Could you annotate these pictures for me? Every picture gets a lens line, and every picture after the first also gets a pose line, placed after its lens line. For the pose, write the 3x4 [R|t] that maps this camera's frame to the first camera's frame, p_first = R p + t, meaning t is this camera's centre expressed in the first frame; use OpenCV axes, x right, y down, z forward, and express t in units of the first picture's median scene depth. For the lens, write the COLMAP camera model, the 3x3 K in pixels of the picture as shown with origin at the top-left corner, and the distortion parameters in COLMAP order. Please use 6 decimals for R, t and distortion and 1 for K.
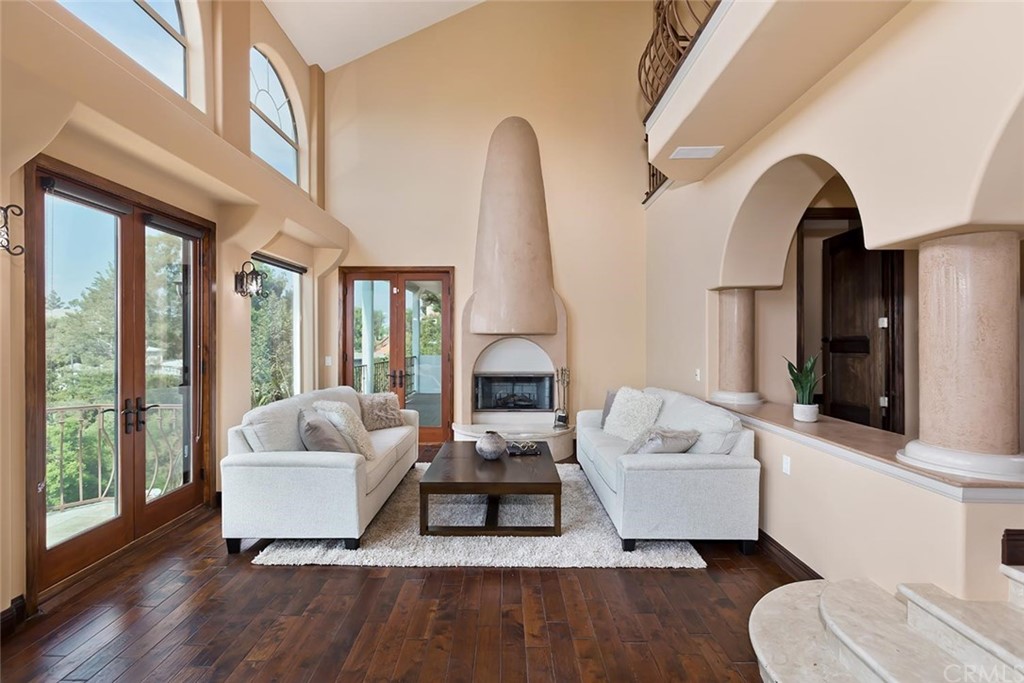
lens RADIAL K [[465.8, 0, 515.0], [0, 465.8, 337.9], [0, 0, 1]] dist [0.000280, 0.000176]
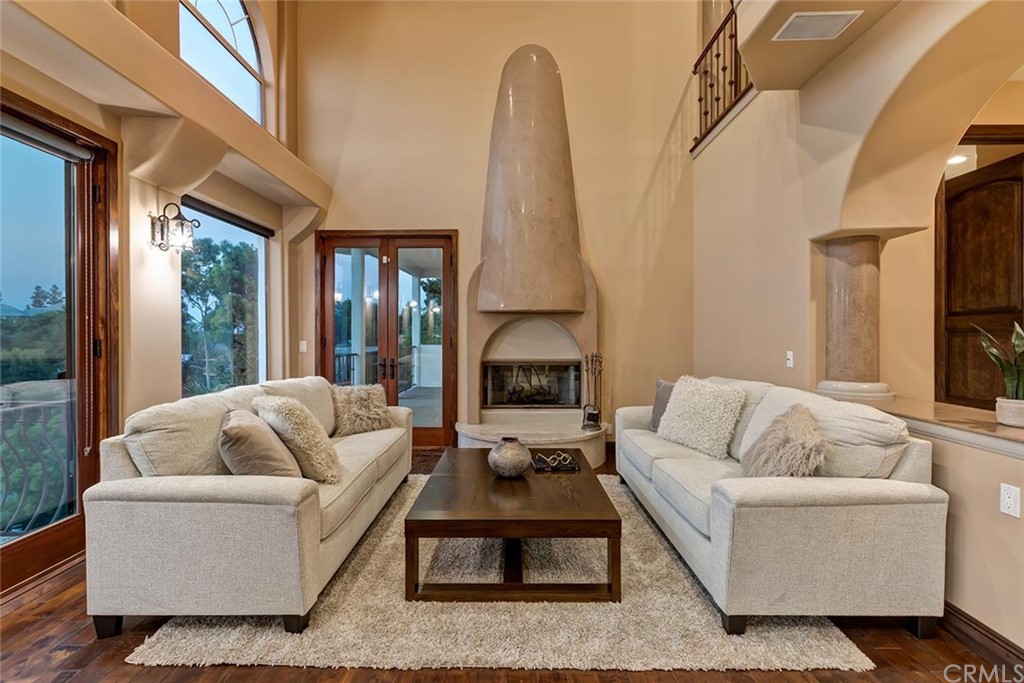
lens RADIAL K [[465.8, 0, 522.3], [0, 465.8, 333.6], [0, 0, 1]] dist [0.000280, 0.000176]
pose [[0.999979, -0.001673, 0.006297, -0.036706], [0.001649, 0.999991, 0.003799, 0.039344], [-0.006304, -0.003789, 0.999973, 0.294511]]
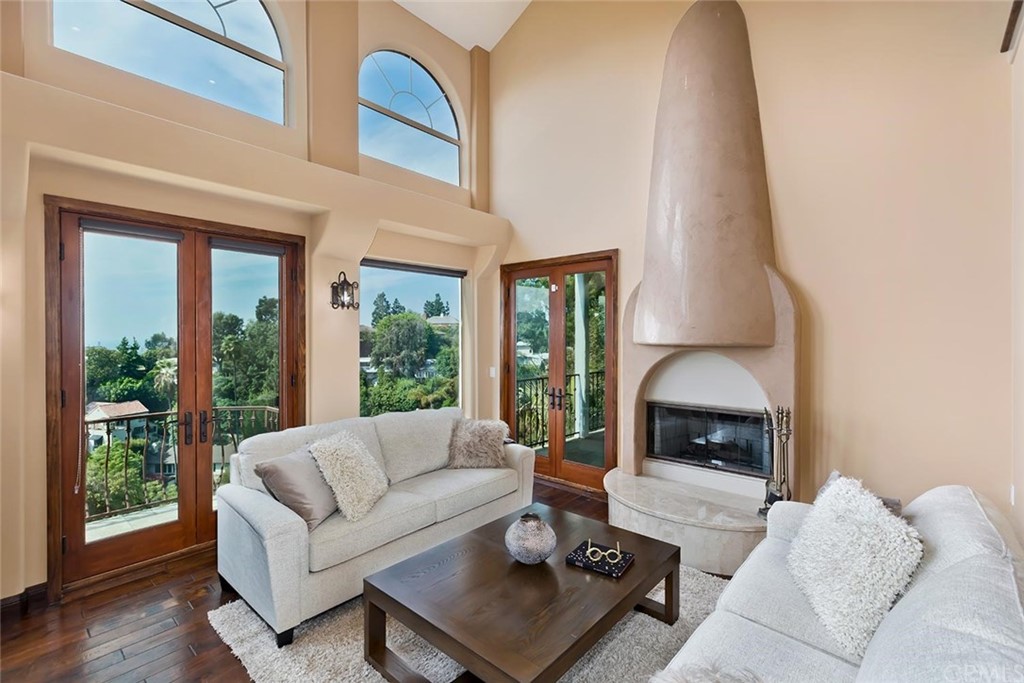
lens RADIAL K [[465.8, 0, 503.8], [0, 465.8, 333.7], [0, 0, 1]] dist [0.000280, 0.000176]
pose [[0.741598, -0.004270, -0.670831, 0.344729], [0.005021, 0.999987, -0.000814, -0.036741], [0.670826, -0.002765, 0.741610, 0.553974]]
